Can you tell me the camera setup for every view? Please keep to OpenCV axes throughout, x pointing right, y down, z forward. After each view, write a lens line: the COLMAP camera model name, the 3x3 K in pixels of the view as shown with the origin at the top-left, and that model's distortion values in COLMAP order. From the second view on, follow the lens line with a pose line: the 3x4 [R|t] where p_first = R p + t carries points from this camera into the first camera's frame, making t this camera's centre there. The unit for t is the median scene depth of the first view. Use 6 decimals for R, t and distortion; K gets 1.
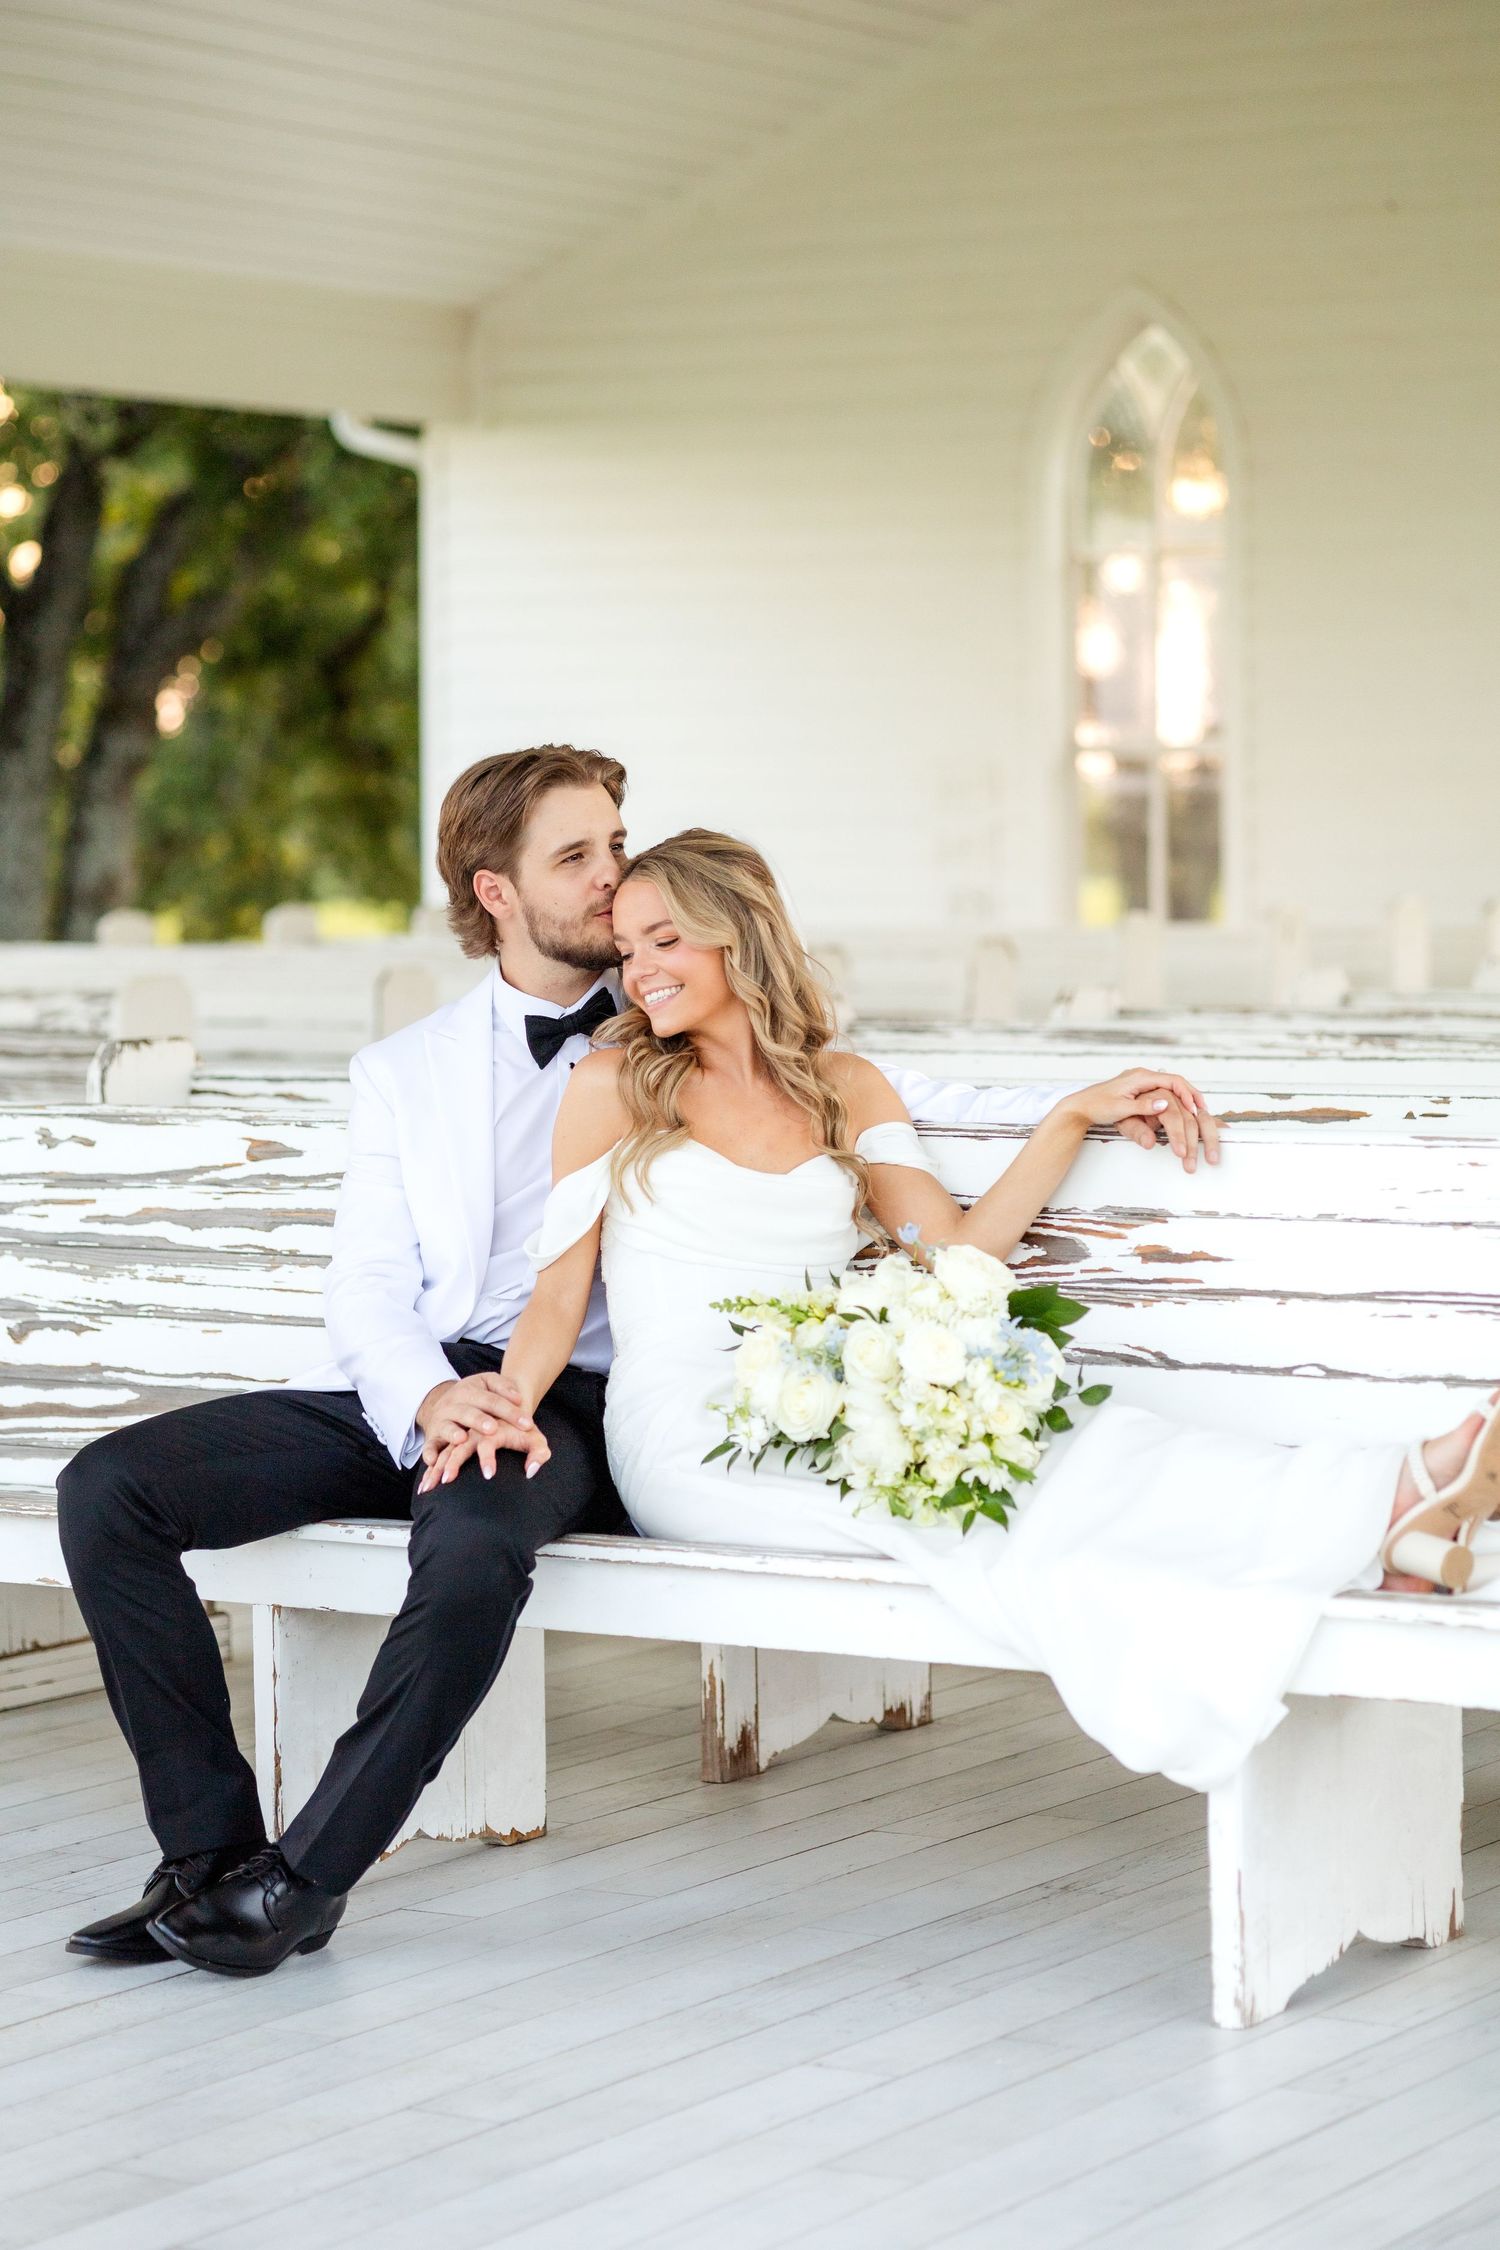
lens RADIAL K [[5409.9, 0, 750.0], [0, 5409.9, 1125.0], [0, 0, 1]] dist [0.281218, -0.188332]
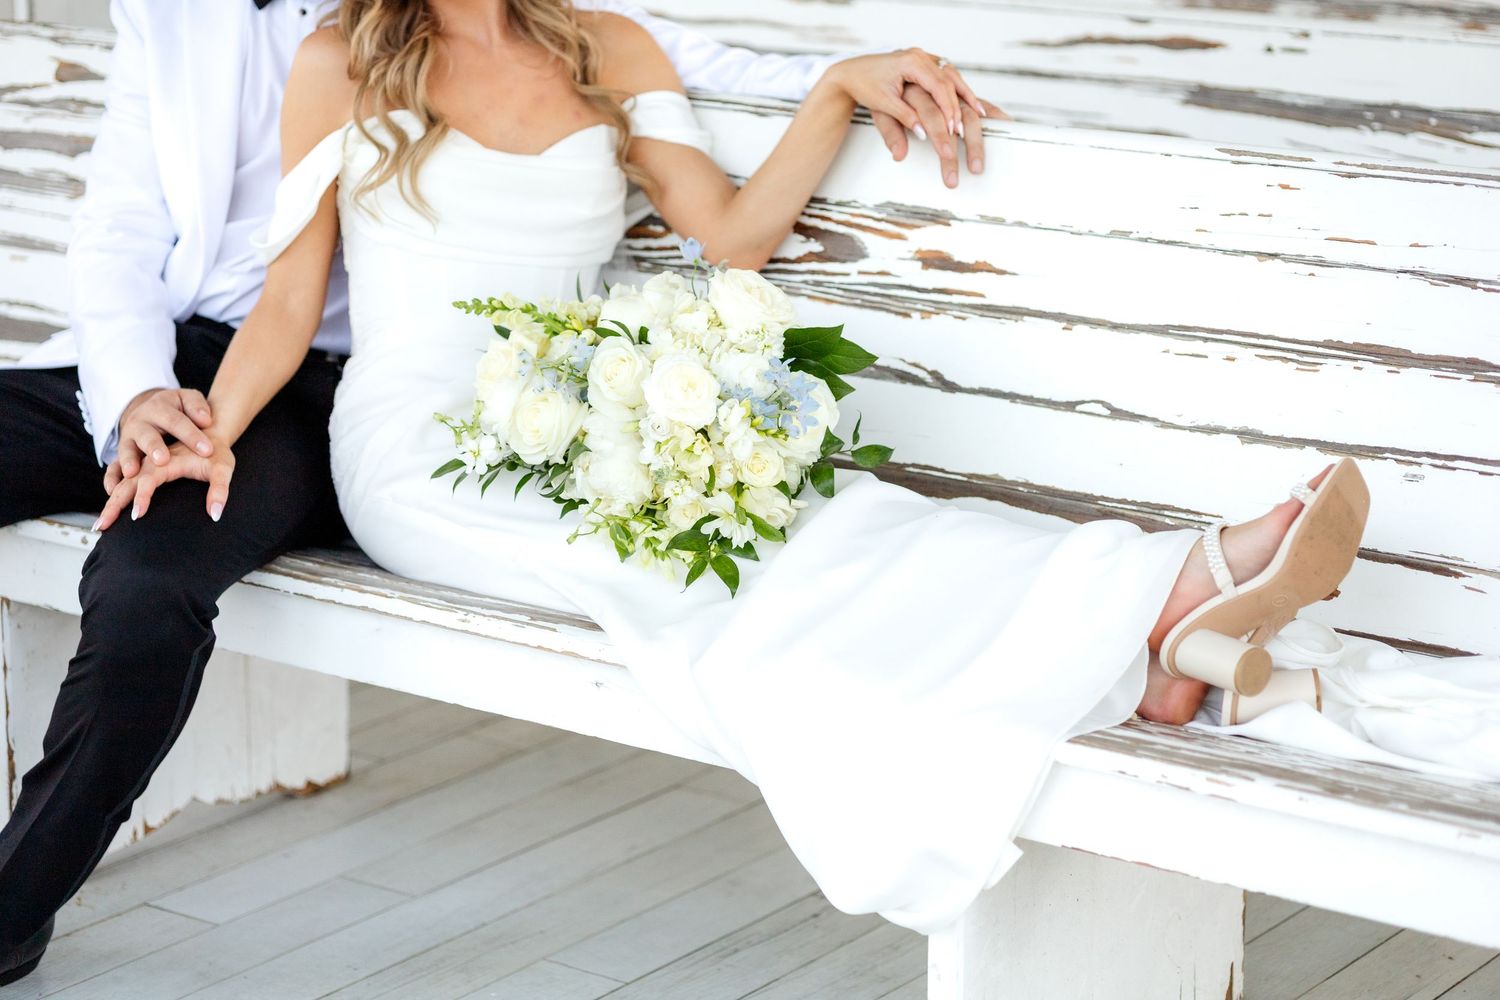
lens RADIAL K [[3723.3, 0, 750.0], [0, 3723.3, 500.0], [0, 0, 1]] dist [0.099455, -0.204190]
pose [[0.998622, 0.025329, -0.045953, 0.073584], [-0.016879, 0.984296, 0.175719, -0.045303], [0.049682, -0.174701, 0.983367, 0.384932]]
